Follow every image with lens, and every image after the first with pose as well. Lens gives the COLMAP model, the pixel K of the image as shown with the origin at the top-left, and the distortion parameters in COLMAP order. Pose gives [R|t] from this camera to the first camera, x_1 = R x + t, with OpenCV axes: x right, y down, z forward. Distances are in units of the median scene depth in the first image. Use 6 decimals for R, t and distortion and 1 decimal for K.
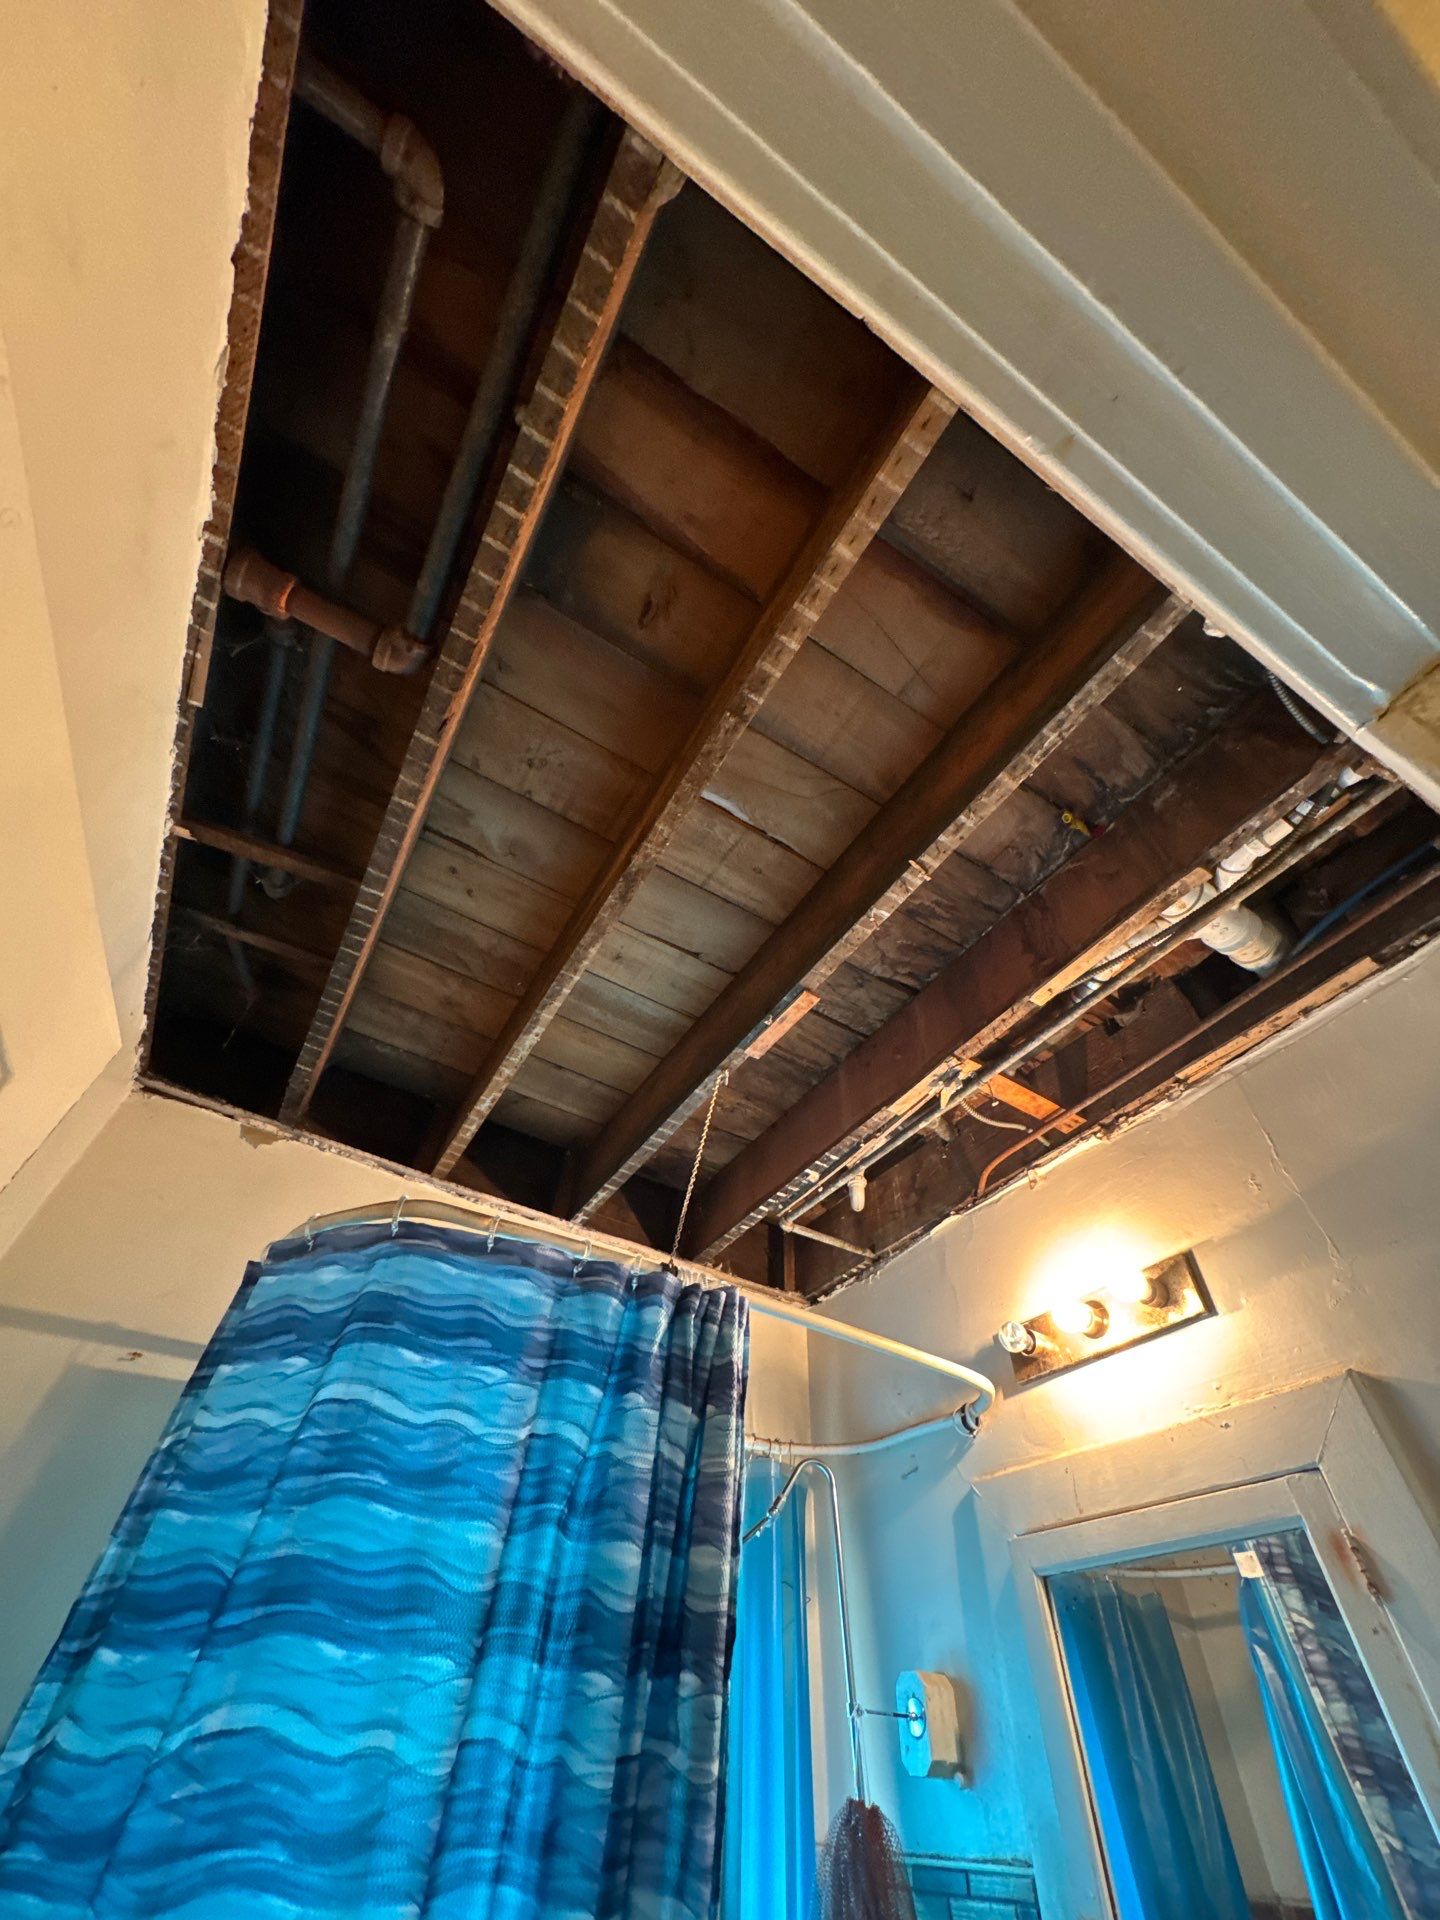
lens RADIAL K [[766.9, 0, 724.6], [0, 766.9, 957.0], [0, 0, 1]] dist [-0.002576, 0.001134]
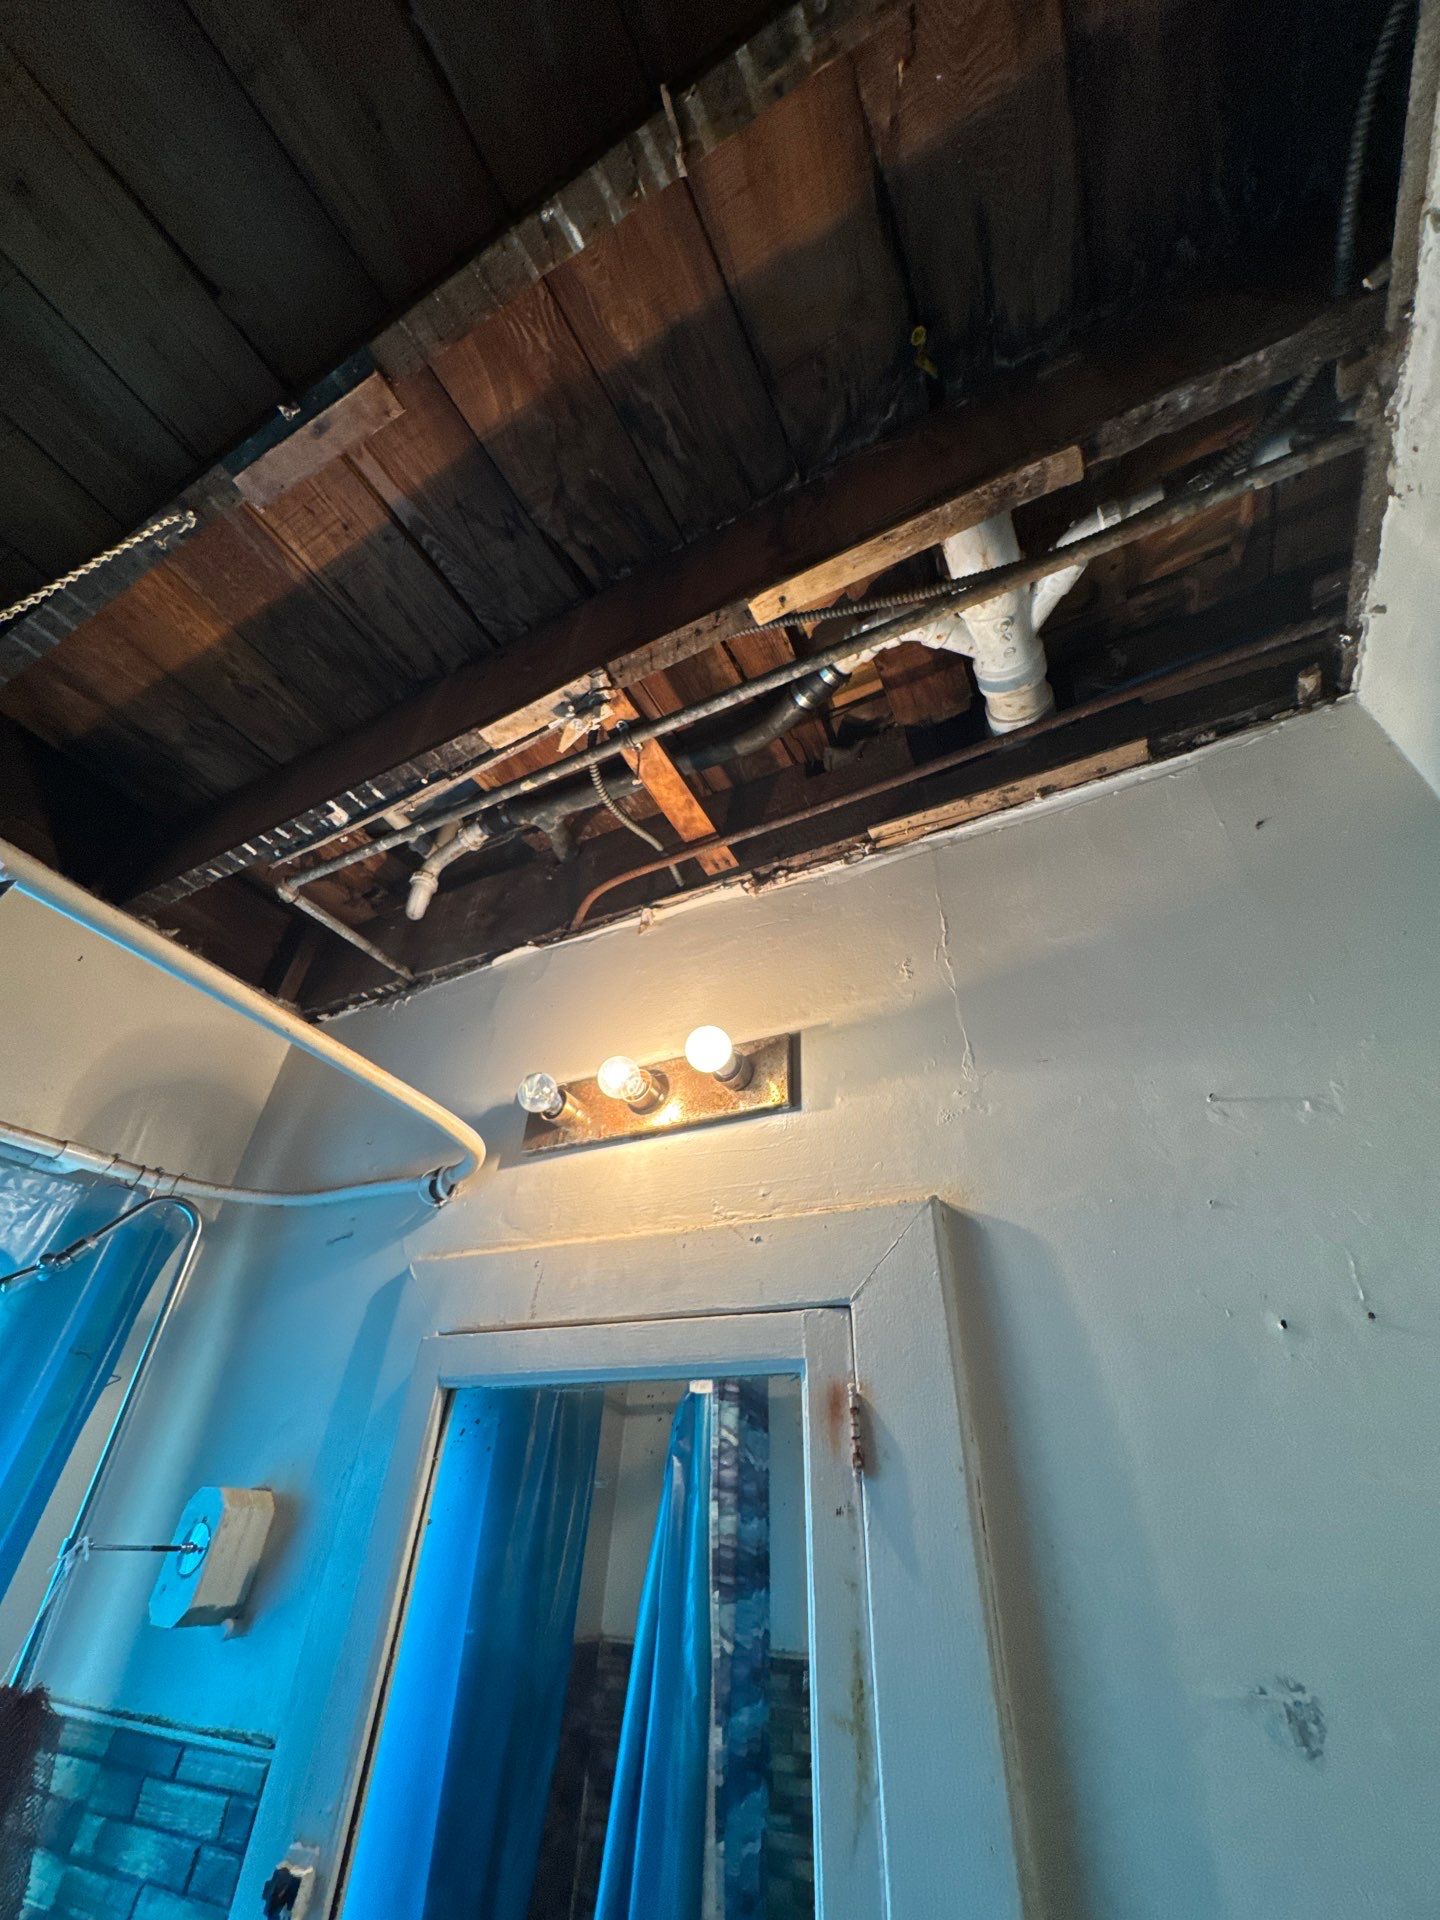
lens RADIAL K [[766.9, 0, 730.2], [0, 766.9, 958.0], [0, 0, 1]] dist [-0.002576, 0.001134]
pose [[0.852600, 0.300746, 0.427346, 0.196349], [-0.387159, 0.912797, 0.130039, 0.230830], [-0.350971, -0.276322, 0.894687, 0.351593]]
